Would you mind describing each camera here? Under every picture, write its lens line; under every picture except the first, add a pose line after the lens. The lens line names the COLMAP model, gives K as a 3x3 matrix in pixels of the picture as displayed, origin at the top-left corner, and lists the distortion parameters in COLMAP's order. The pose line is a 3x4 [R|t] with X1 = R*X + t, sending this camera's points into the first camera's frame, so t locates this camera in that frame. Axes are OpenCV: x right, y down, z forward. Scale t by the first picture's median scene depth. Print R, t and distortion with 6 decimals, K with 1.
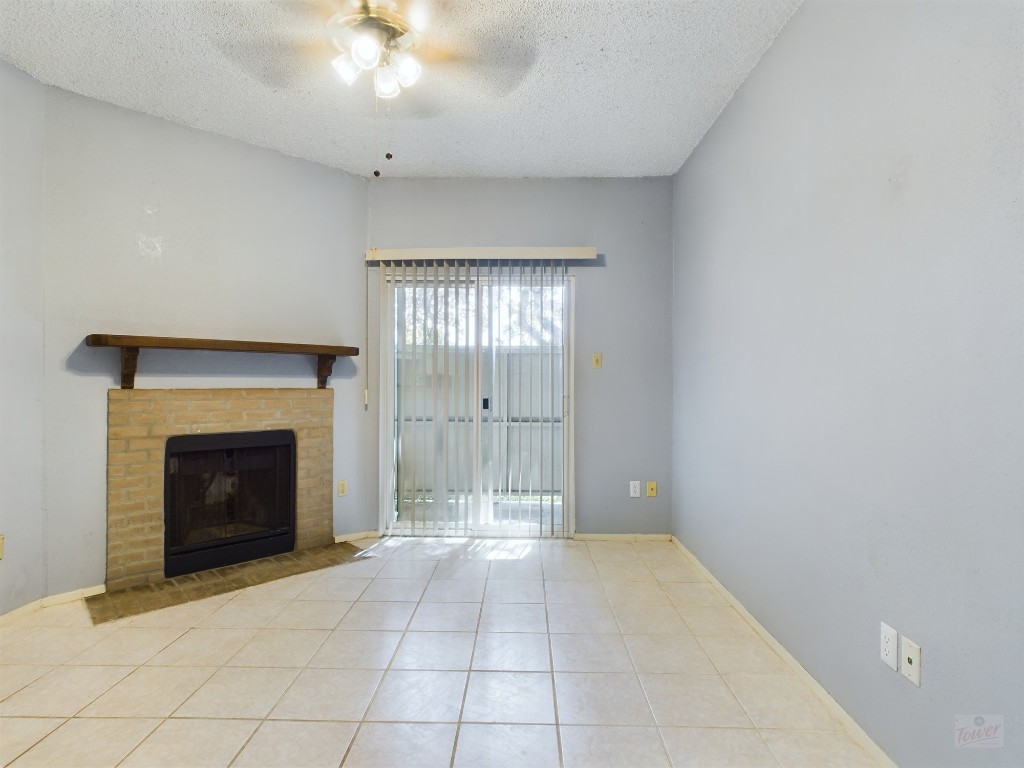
lens RADIAL K [[537.8, 0, 512.0], [0, 537.8, 384.0], [0, 0, 1]] dist [0.000511, 0.001020]
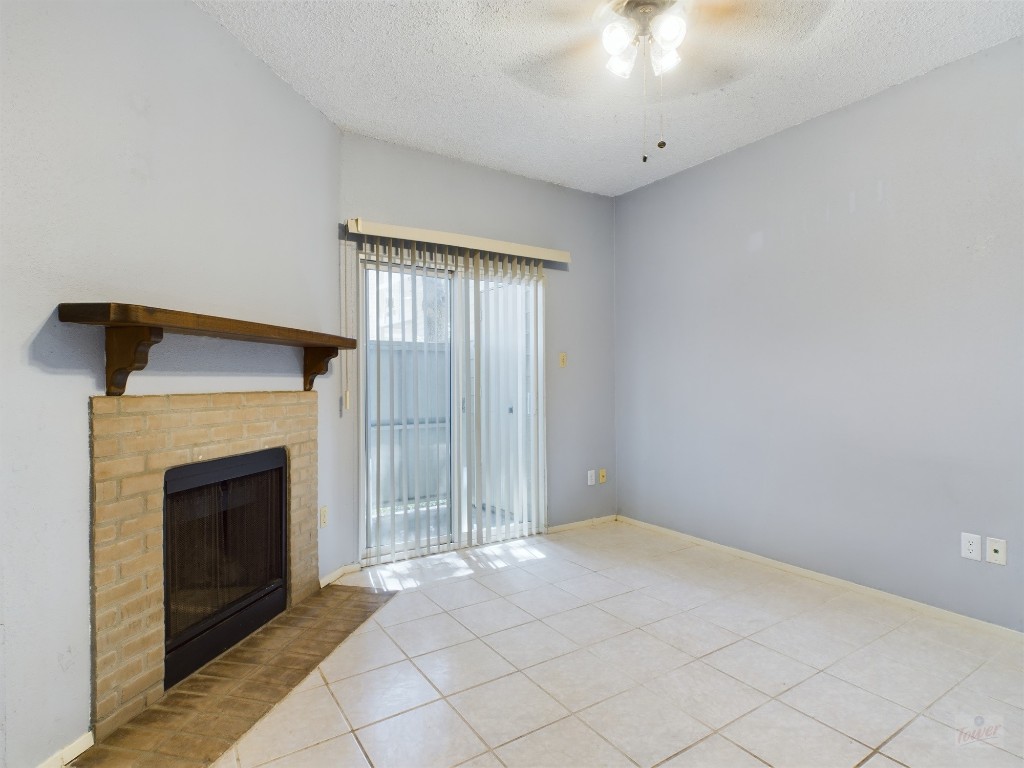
lens RADIAL K [[537.8, 0, 512.0], [0, 537.8, 384.0], [0, 0, 1]] dist [0.000511, 0.001020]
pose [[0.825793, -0.011453, 0.563858, -0.617532], [0.010664, 0.999932, 0.004692, -0.001919], [-0.563873, 0.002139, 0.825859, 0.226085]]
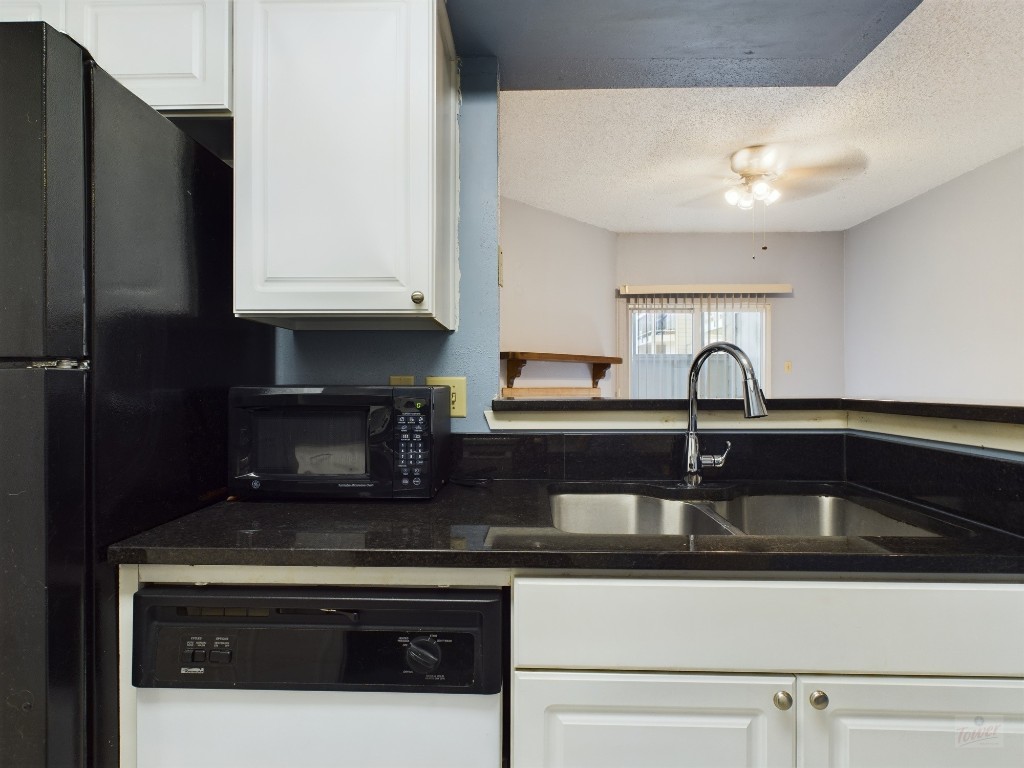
lens RADIAL K [[537.8, 0, 512.0], [0, 537.8, 384.0], [0, 0, 1]] dist [0.000511, 0.001020]
pose [[0.999933, -0.002603, -0.011303, -0.622234], [0.002566, 0.999992, -0.003225, 0.003312], [0.011311, 0.003196, 0.999931, -0.436701]]
